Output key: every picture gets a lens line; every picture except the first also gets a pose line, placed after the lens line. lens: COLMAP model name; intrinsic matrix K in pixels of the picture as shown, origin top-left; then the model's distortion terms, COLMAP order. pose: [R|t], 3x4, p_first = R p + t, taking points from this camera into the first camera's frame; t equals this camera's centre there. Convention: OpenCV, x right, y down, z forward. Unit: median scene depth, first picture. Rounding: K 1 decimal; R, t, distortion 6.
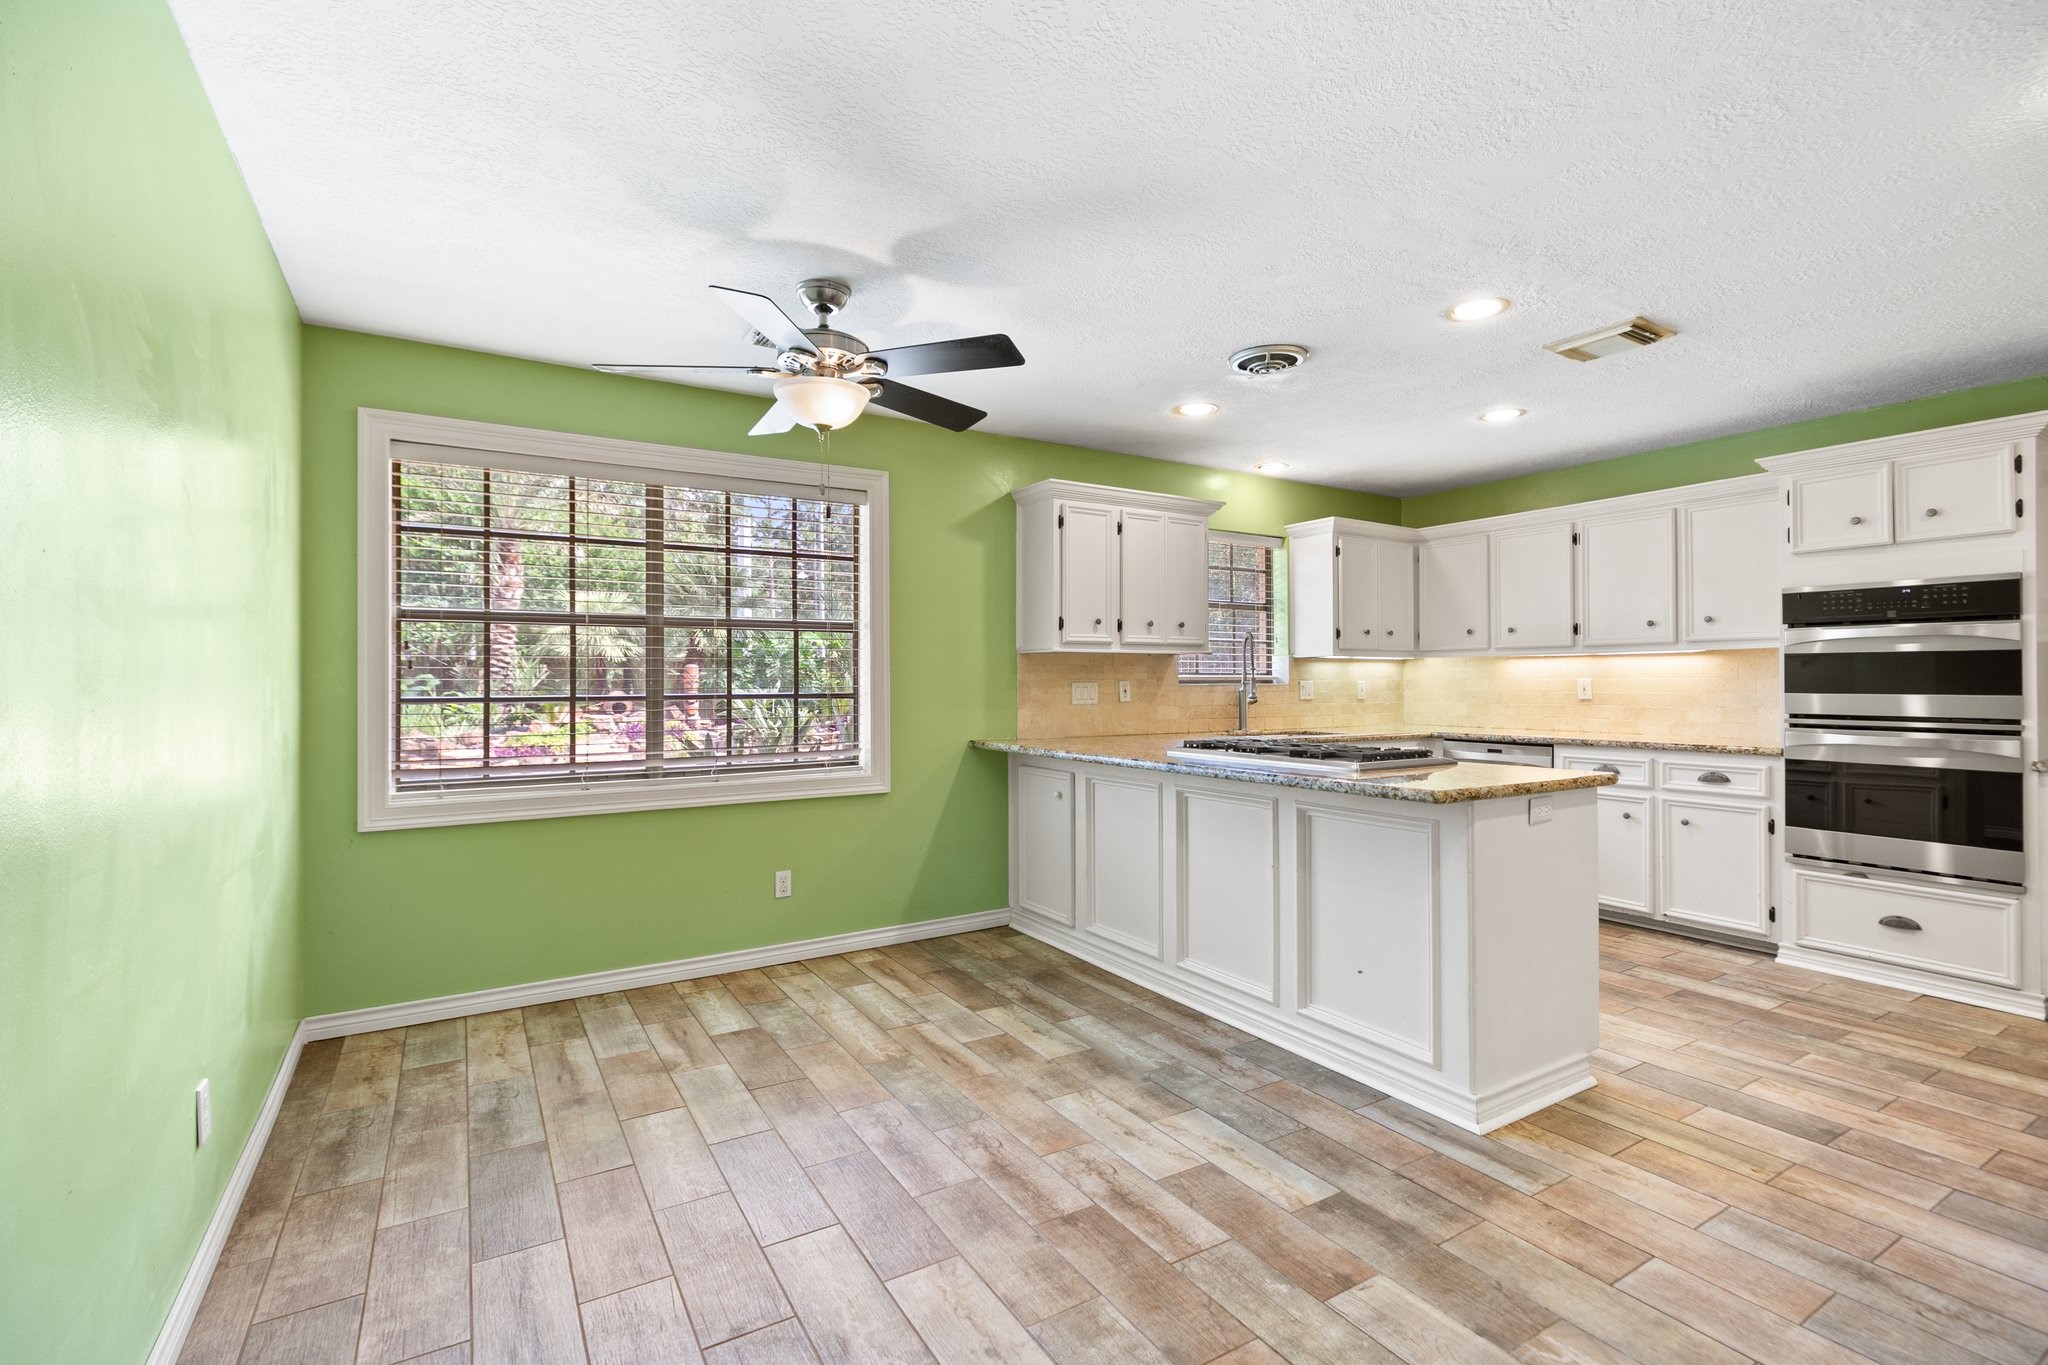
lens RADIAL K [[917.2, 0, 1018.6], [0, 917.2, 678.6], [0, 0, 1]] dist [0.001482, 0.000678]
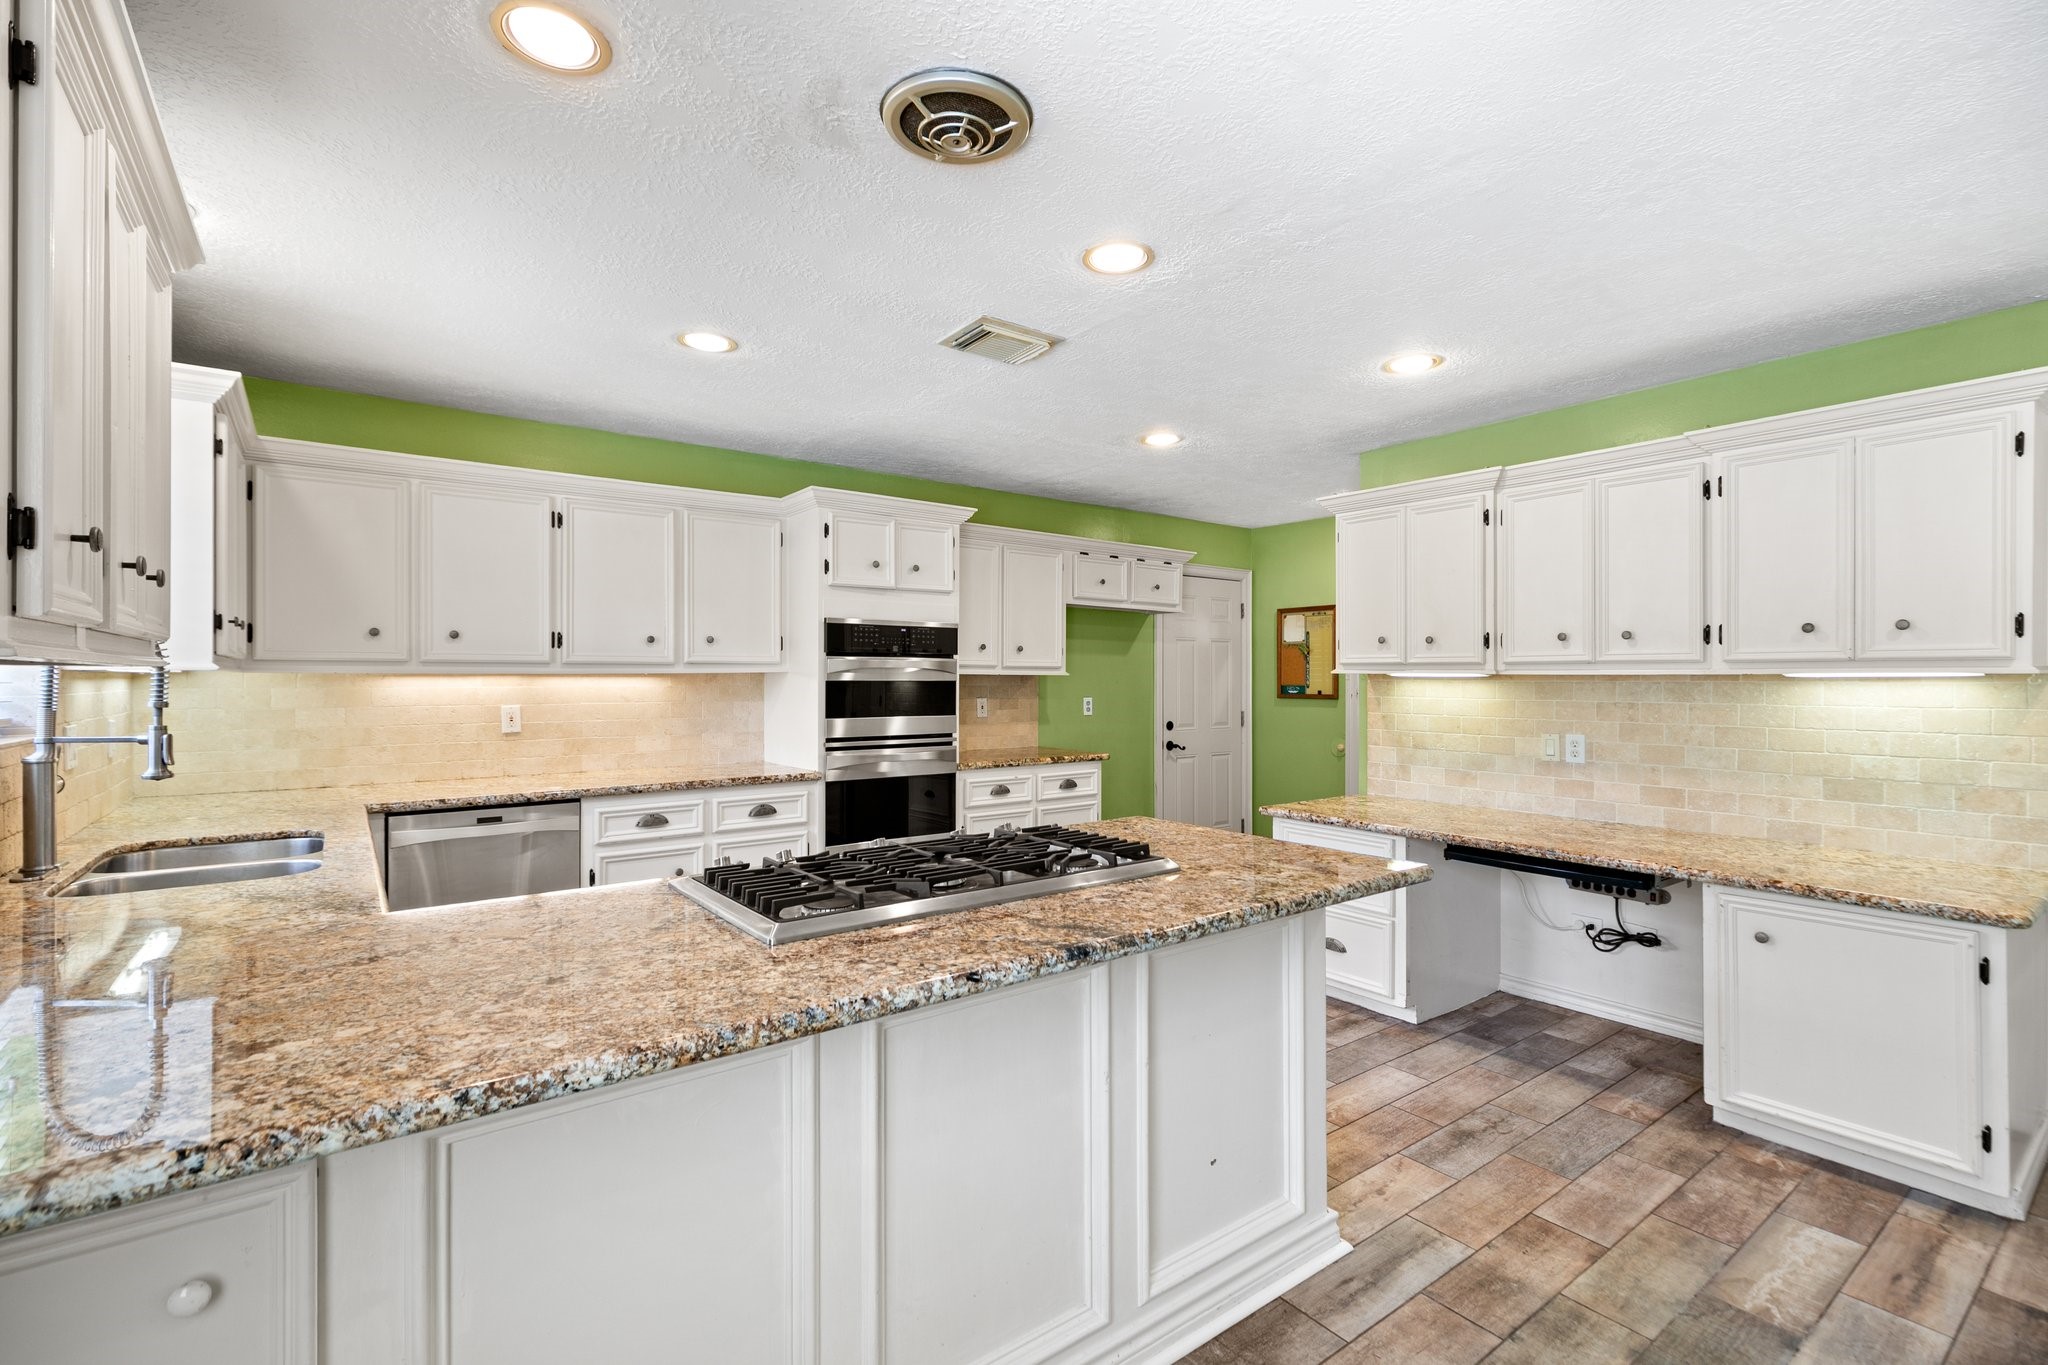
lens RADIAL K [[917.2, 0, 1016.0], [0, 917.2, 679.1], [0, 0, 1]] dist [0.001482, 0.000678]
pose [[-0.082174, 0.002951, 0.996614, -0.225555], [-0.002228, 0.999993, -0.003144, -0.027467], [-0.996615, -0.002479, -0.082167, 0.916256]]
